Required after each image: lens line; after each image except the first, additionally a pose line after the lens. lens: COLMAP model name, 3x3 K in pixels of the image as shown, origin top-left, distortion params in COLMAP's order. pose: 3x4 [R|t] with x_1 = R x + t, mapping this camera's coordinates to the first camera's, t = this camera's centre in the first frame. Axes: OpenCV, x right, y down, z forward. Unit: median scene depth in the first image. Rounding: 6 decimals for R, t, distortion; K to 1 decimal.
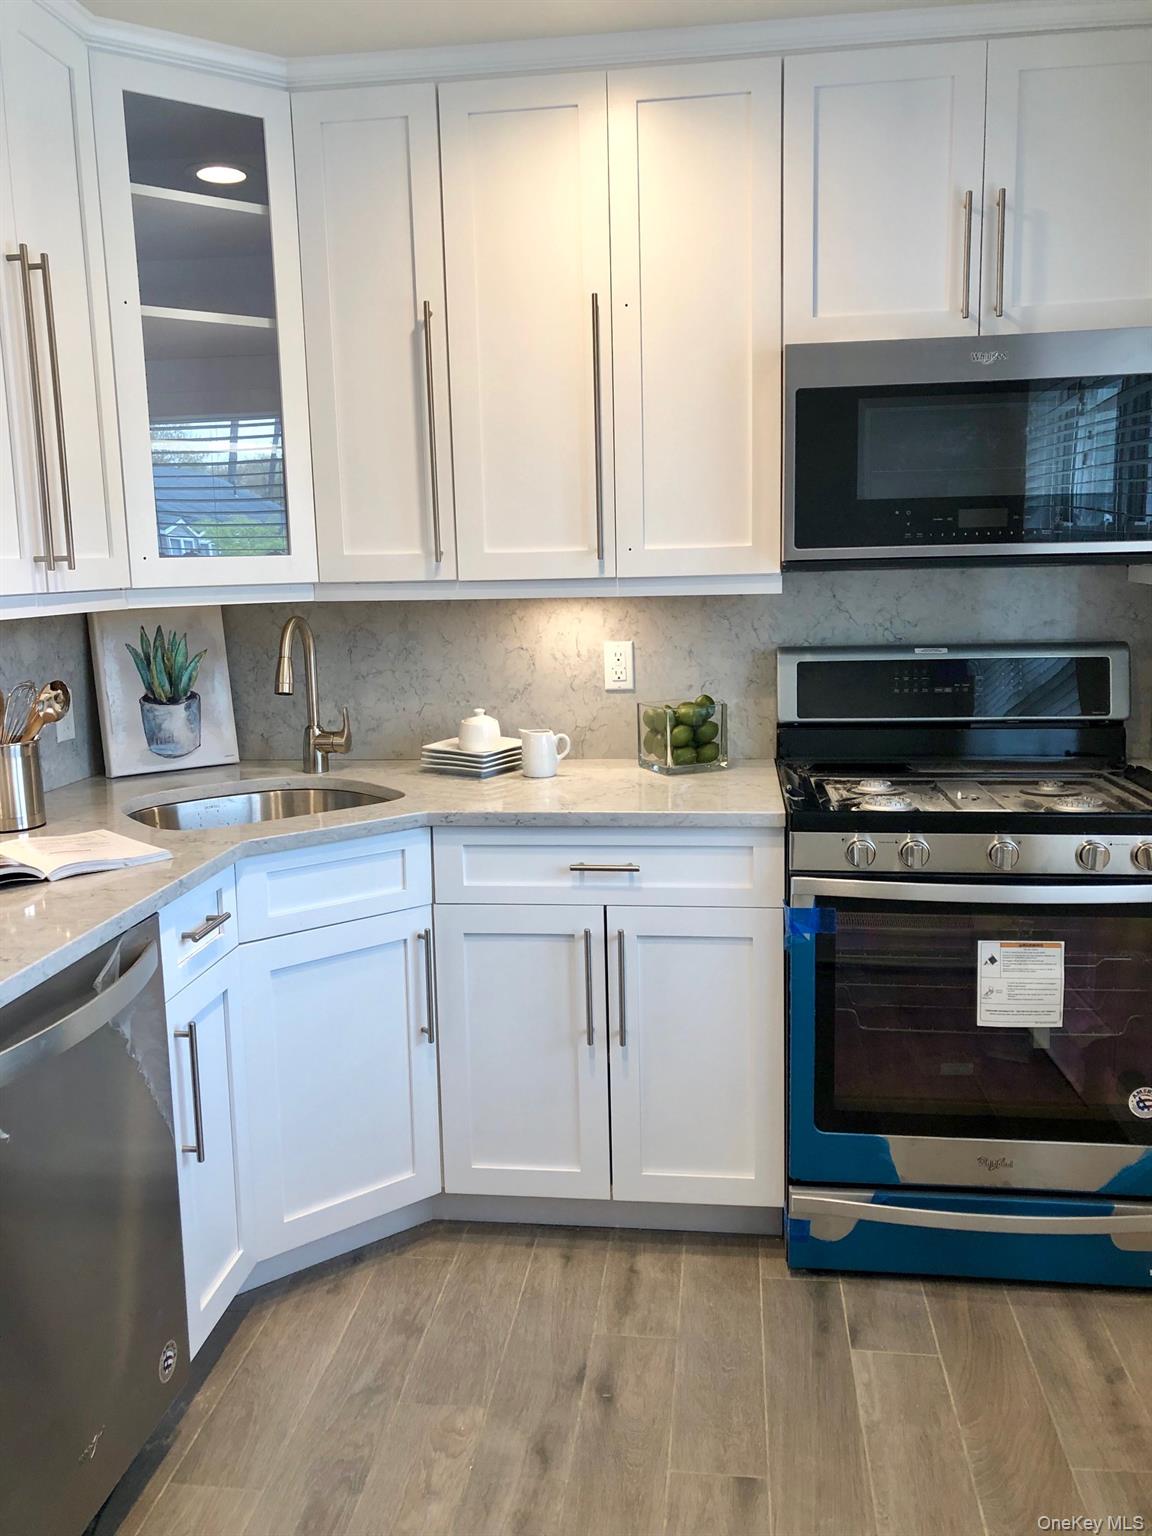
lens RADIAL K [[1233.5, 0, 576.0], [0, 1233.5, 768.0], [0, 0, 1]] dist [0.054274, -0.101563]
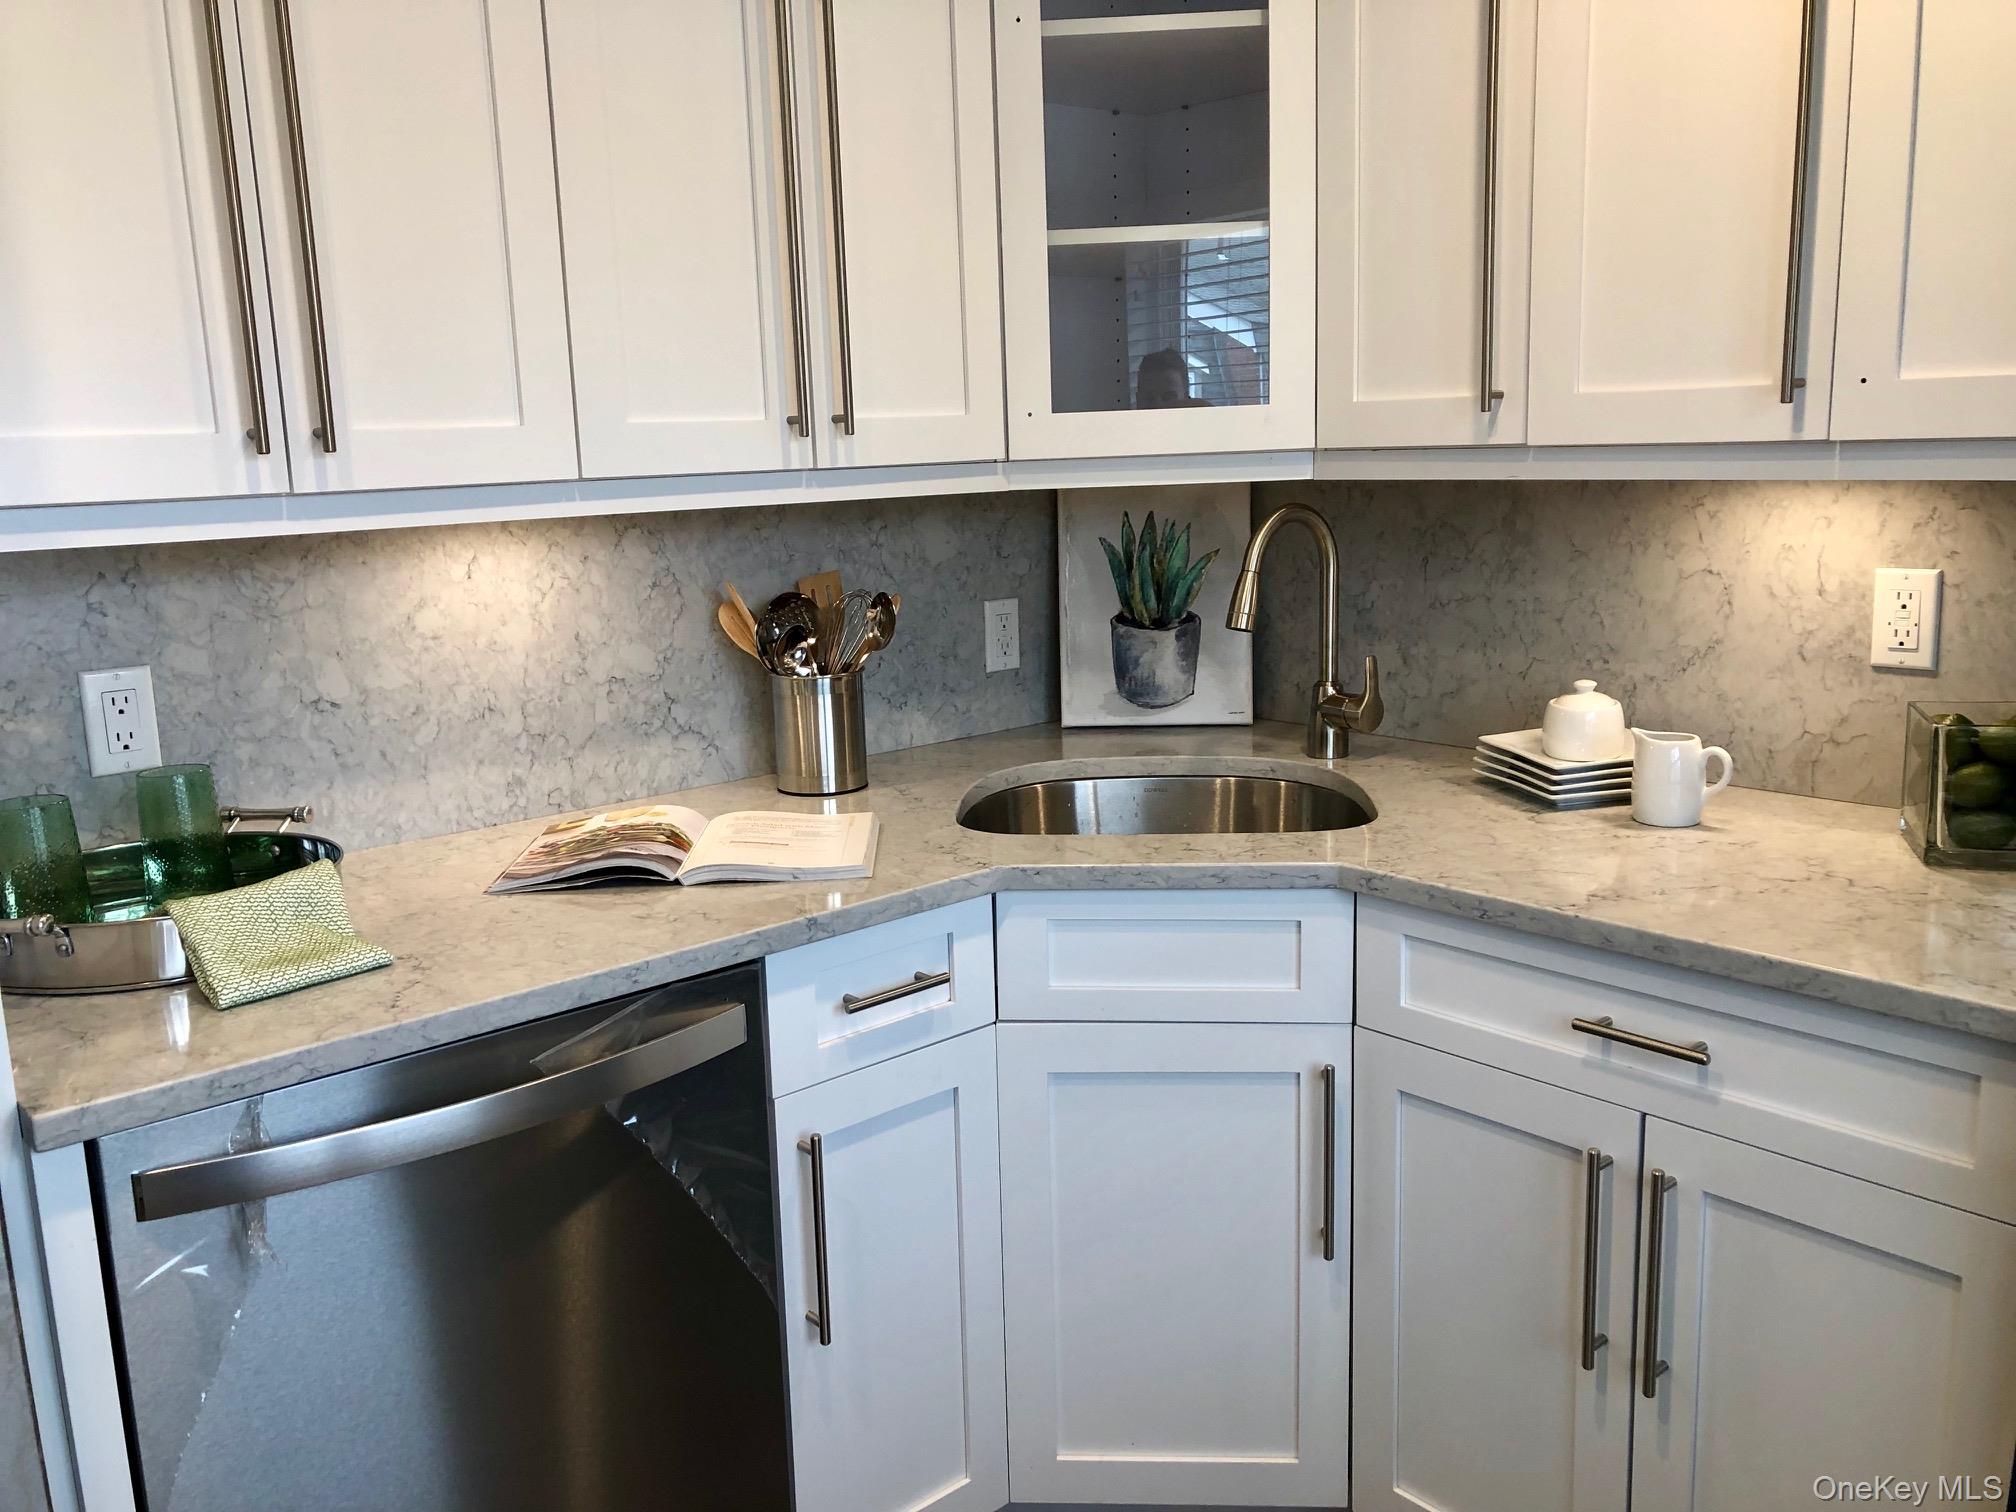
lens RADIAL K [[1619.0, 0, 1008.0], [0, 1619.0, 756.0], [0, 0, 1]] dist [0.054274, -0.101563]
pose [[0.740078, 0.128690, -0.660094, 0.211785], [-0.094641, 0.991683, 0.087226, -0.053818], [0.665828, -0.002082, 0.746102, 0.296704]]
